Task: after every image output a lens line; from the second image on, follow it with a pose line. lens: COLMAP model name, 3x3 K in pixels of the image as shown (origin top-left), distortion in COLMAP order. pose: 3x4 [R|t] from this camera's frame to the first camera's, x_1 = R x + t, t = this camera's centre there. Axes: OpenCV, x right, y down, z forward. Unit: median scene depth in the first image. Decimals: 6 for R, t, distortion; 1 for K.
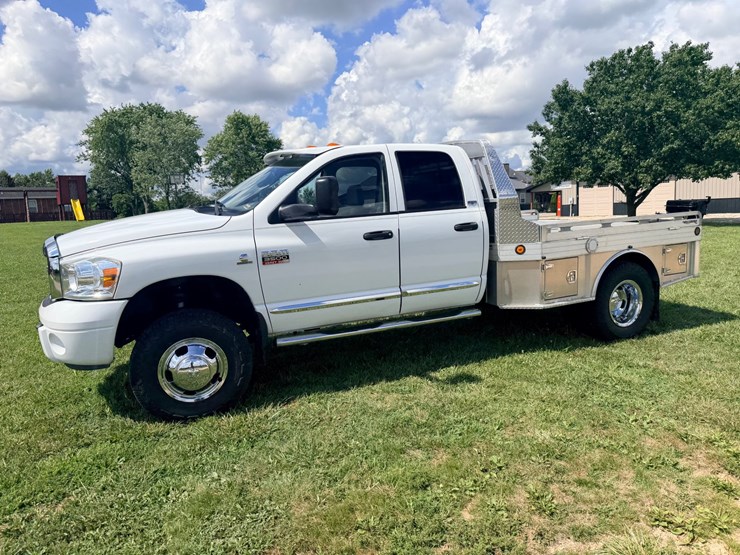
lens RADIAL K [[525.4, 0, 370.1], [0, 525.4, 274.8], [0, 0, 1]] dist [0.025191, -0.034934]
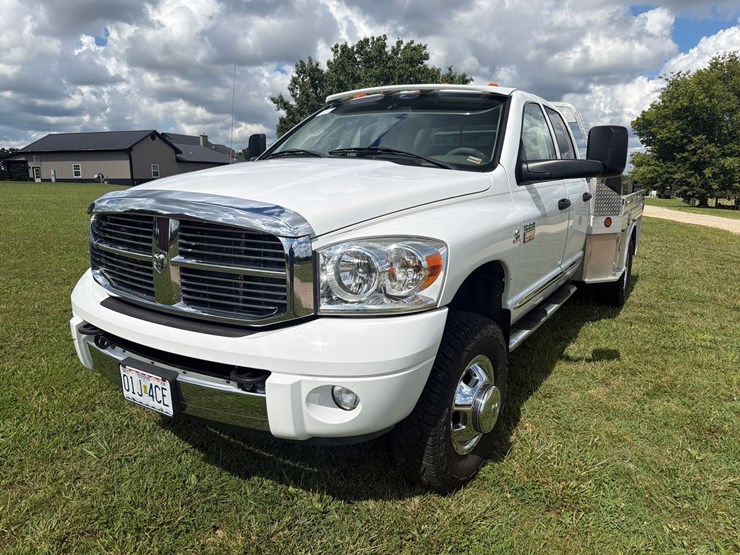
lens RADIAL K [[525.4, 0, 369.6], [0, 525.4, 274.8], [0, 0, 1]] dist [0.025191, -0.034934]
pose [[0.832331, -0.055325, 0.551510, -0.129629], [0.029799, 0.998034, 0.055145, -0.003466], [-0.553477, -0.029465, 0.832343, 0.085916]]
